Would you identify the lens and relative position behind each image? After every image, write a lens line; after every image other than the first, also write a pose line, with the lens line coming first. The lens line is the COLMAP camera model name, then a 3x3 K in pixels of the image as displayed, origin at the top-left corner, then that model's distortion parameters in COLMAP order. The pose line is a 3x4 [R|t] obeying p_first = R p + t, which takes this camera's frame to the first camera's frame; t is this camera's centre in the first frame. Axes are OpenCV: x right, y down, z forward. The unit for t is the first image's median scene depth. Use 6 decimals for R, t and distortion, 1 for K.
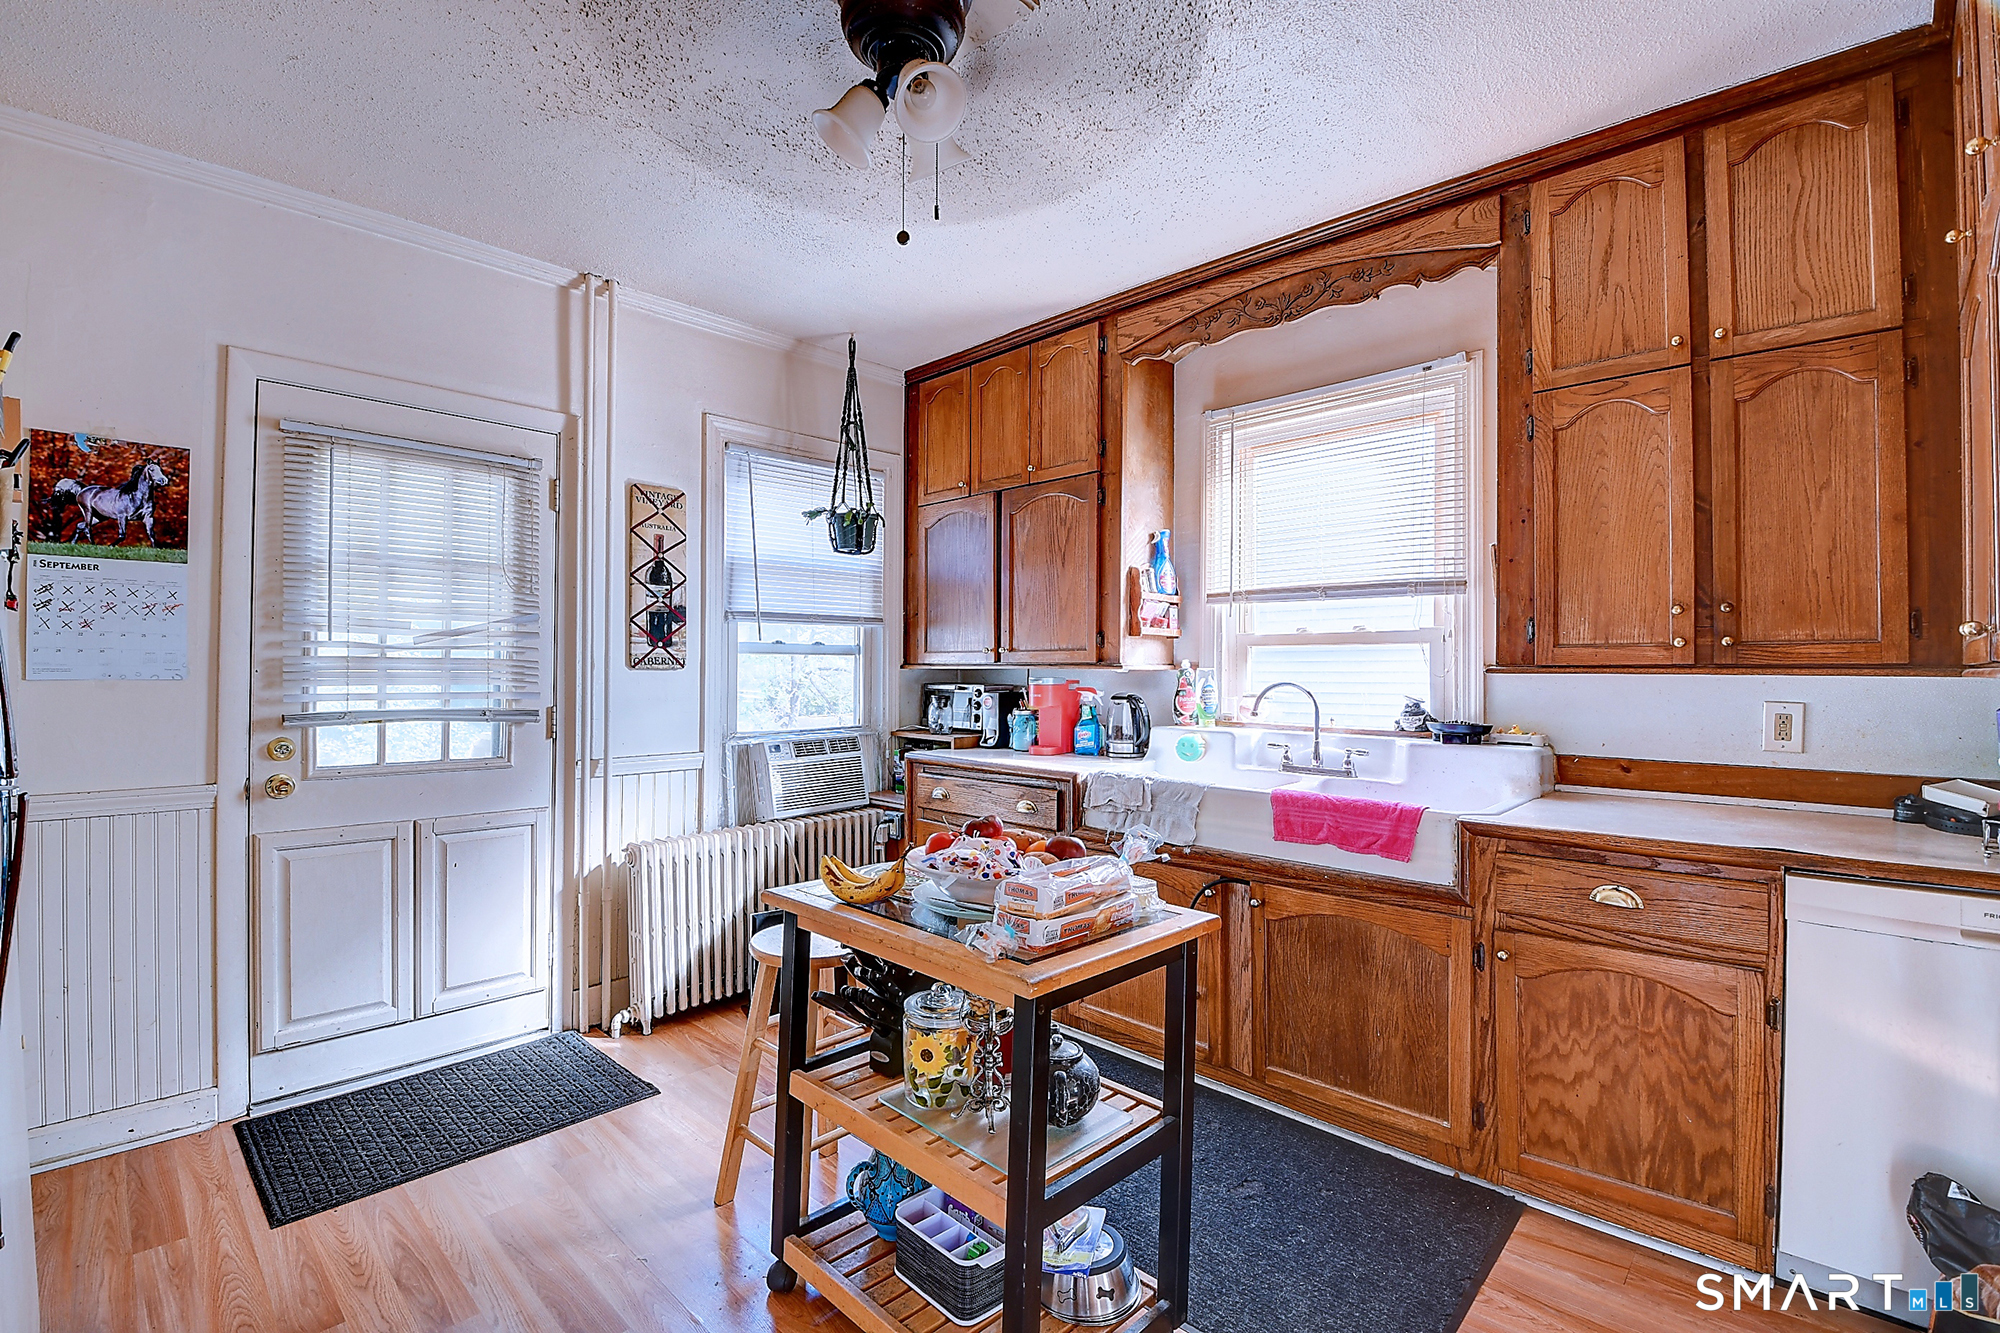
lens RADIAL K [[873.2, 0, 959.6], [0, 873.2, 670.7], [0, 0, 1]] dist [-0.021531, -0.002946]
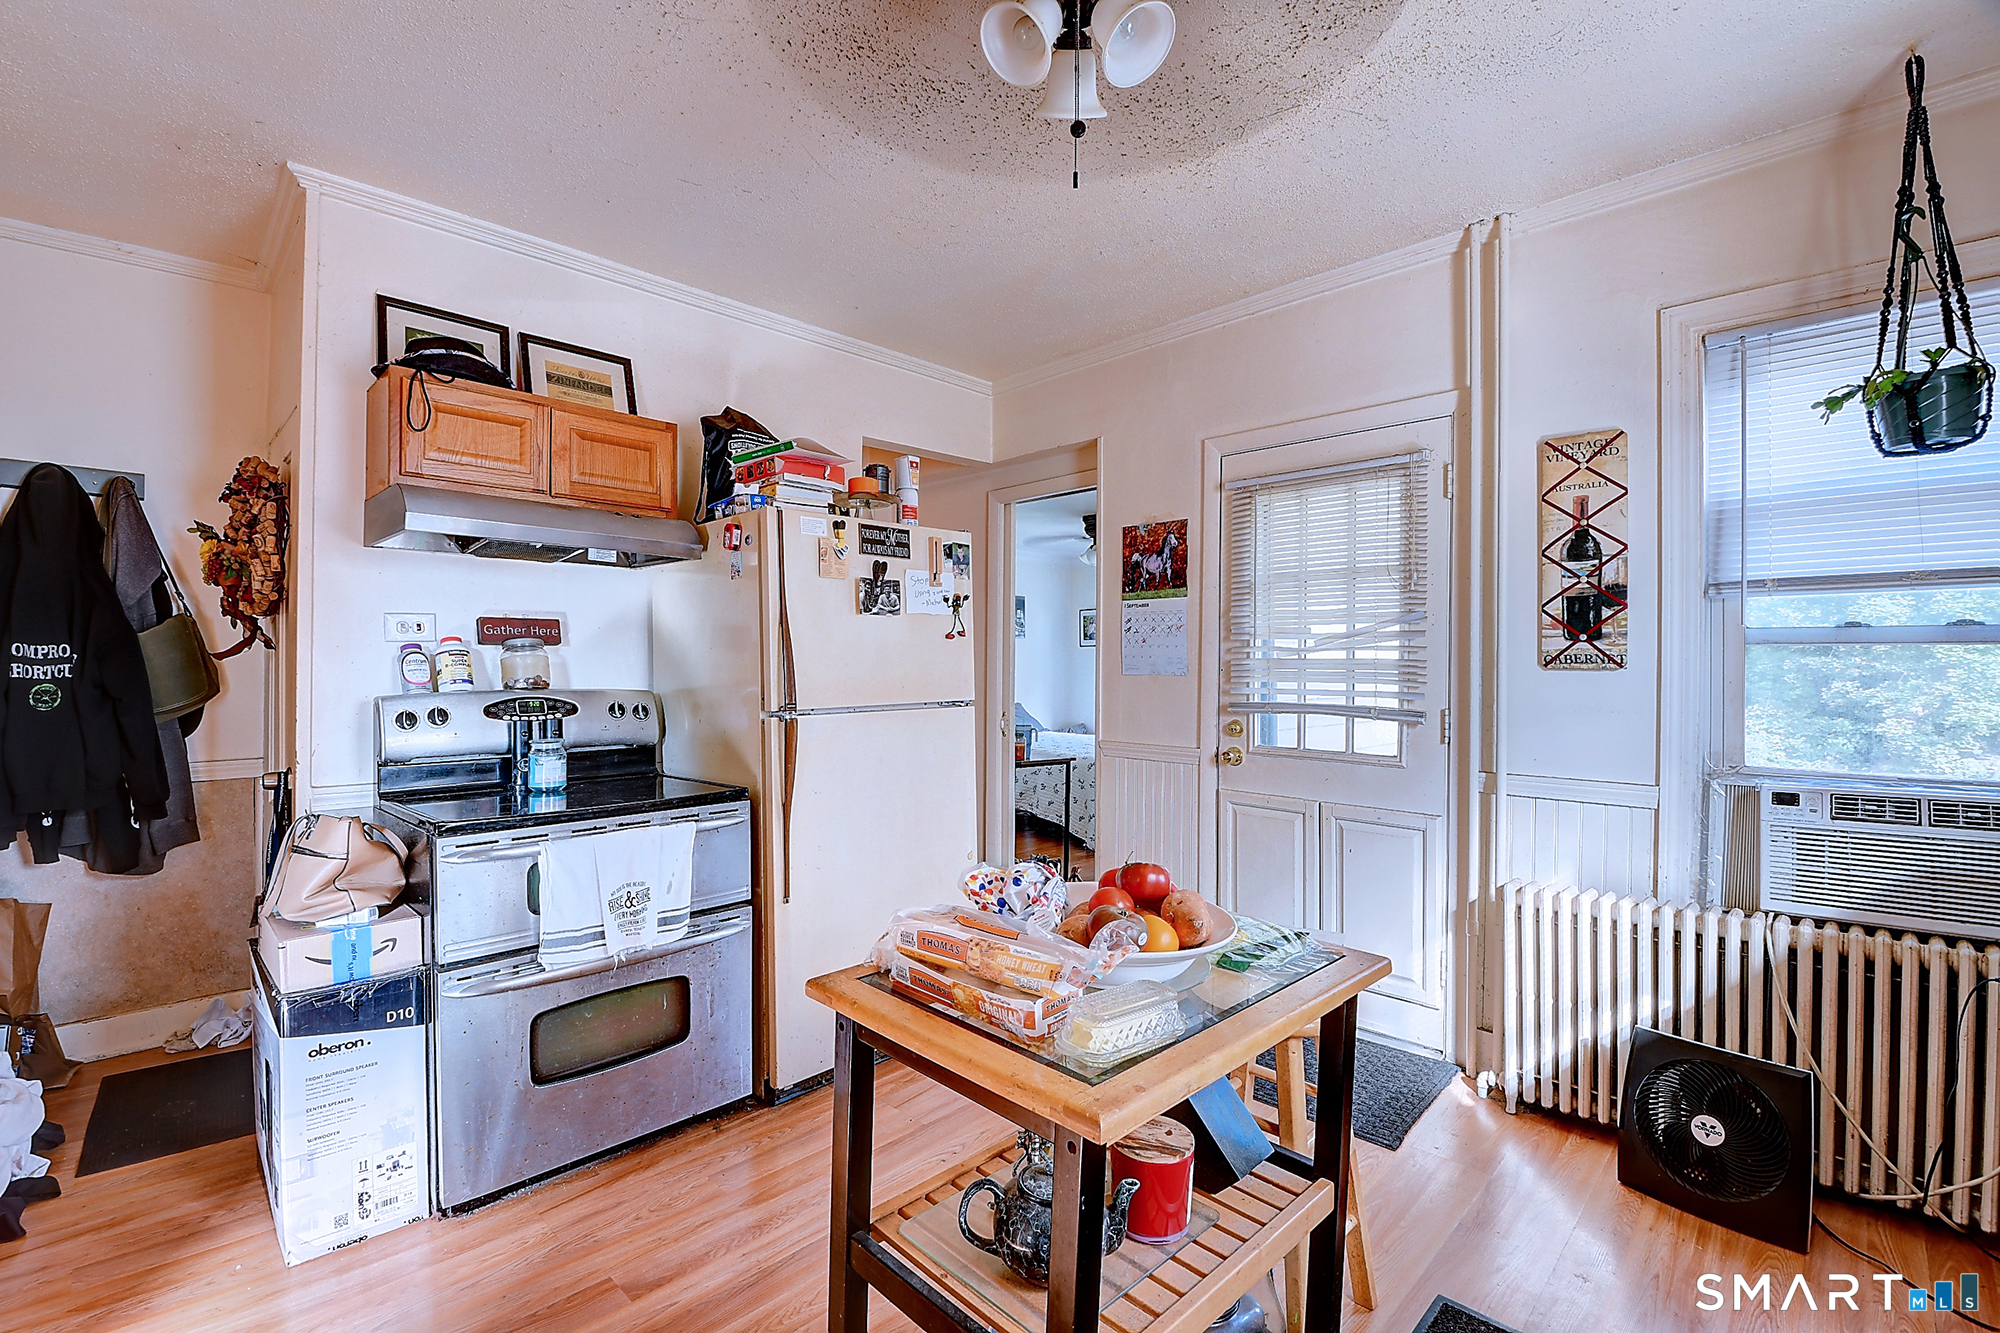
lens RADIAL K [[873.2, 0, 997.9], [0, 873.2, 668.1], [0, 0, 1]] dist [-0.021531, -0.002946]
pose [[0.004704, -0.001124, -0.999988, 0.462135], [-0.004628, 0.999989, -0.001146, 0.000610], [0.999978, 0.004633, 0.004699, 0.518213]]
